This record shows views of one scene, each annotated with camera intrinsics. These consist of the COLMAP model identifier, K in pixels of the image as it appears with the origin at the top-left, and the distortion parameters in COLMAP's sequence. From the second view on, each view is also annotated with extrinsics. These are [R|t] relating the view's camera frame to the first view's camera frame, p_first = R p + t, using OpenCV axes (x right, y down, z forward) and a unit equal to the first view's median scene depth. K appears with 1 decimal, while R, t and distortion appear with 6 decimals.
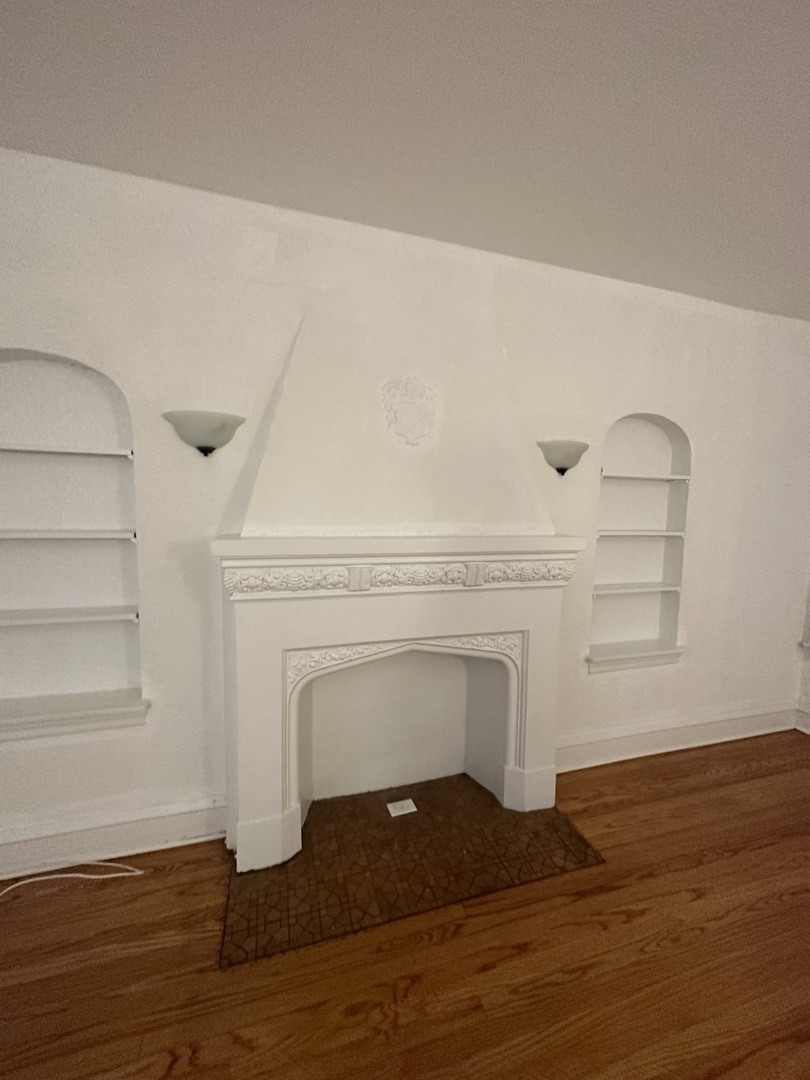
lens RADIAL K [[429.9, 0, 405.0], [0, 429.9, 540.0], [0, 0, 1]] dist [0.001476, 0.000721]
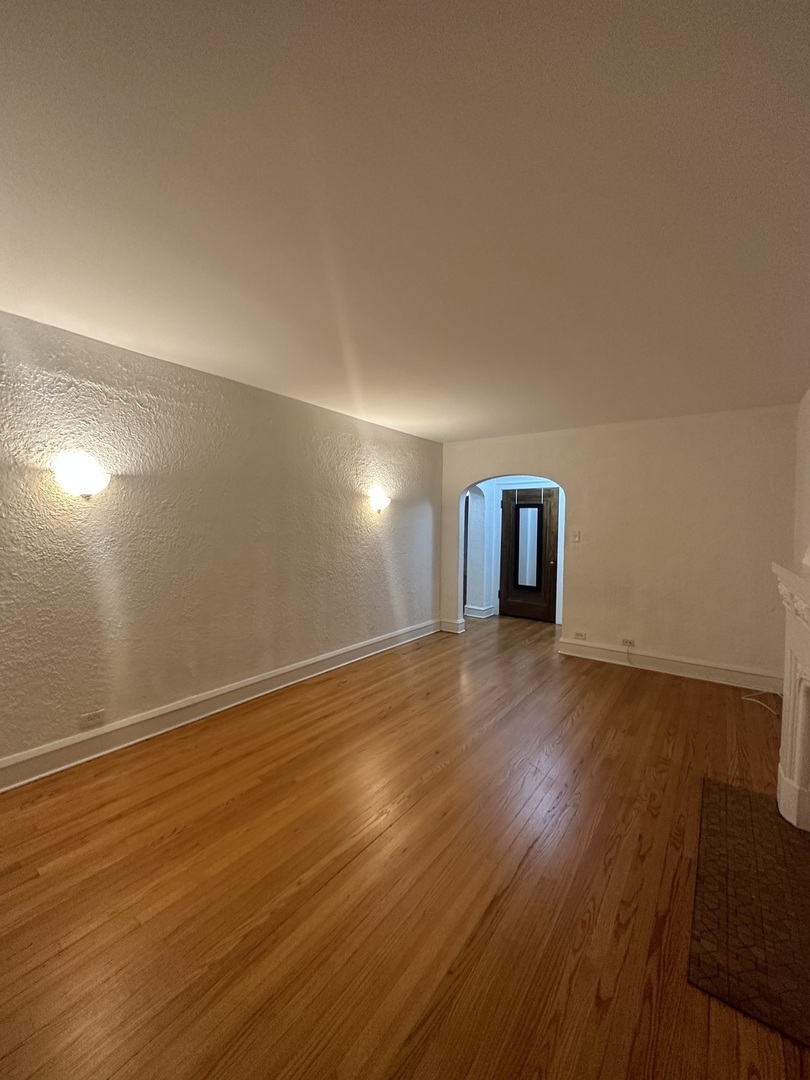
lens RADIAL K [[434.1, 0, 405.0], [0, 434.1, 540.0], [0, 0, 1]] dist [-0.000082, 0.000433]
pose [[-0.798618, -0.011035, -0.601737, 1.392495], [-0.088097, 0.991206, 0.098744, -0.096084], [0.595356, 0.131870, -0.792567, 1.234273]]
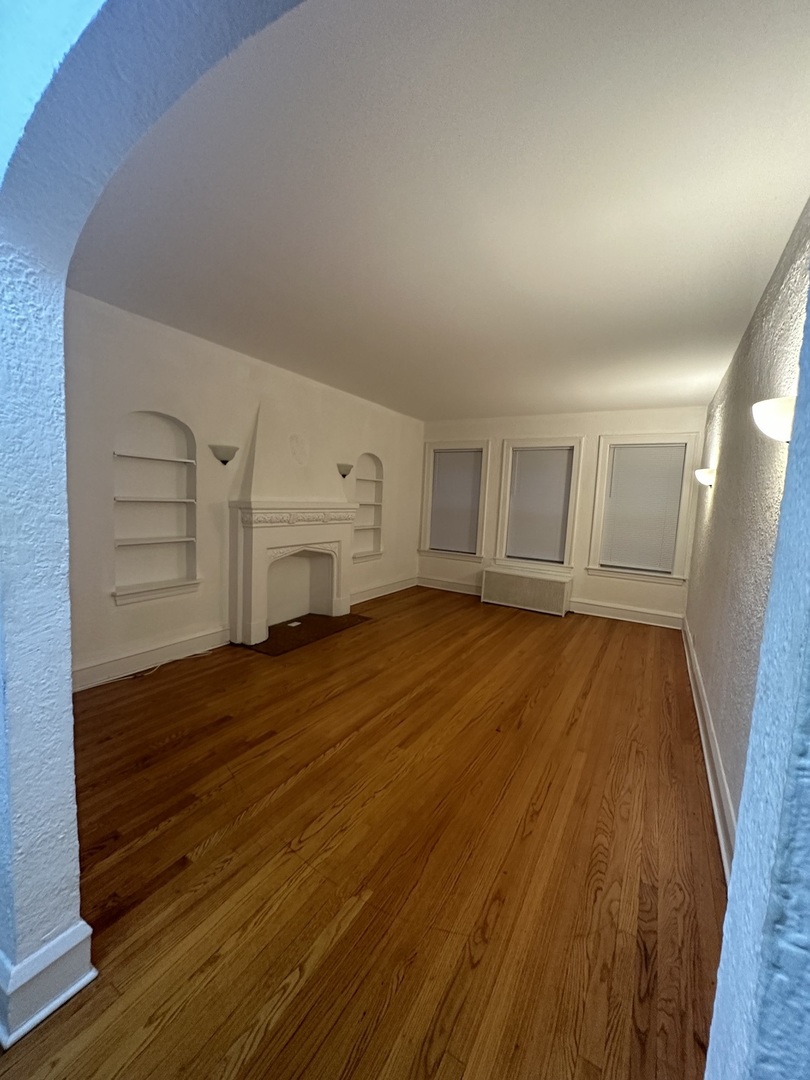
lens RADIAL K [[429.9, 0, 405.0], [0, 429.9, 540.0], [0, 0, 1]] dist [0.001476, 0.000721]
pose [[0.738479, -0.057392, 0.671829, -1.253330], [0.037671, 0.998327, 0.043874, 0.125090], [-0.673223, -0.007091, 0.739406, -1.228882]]
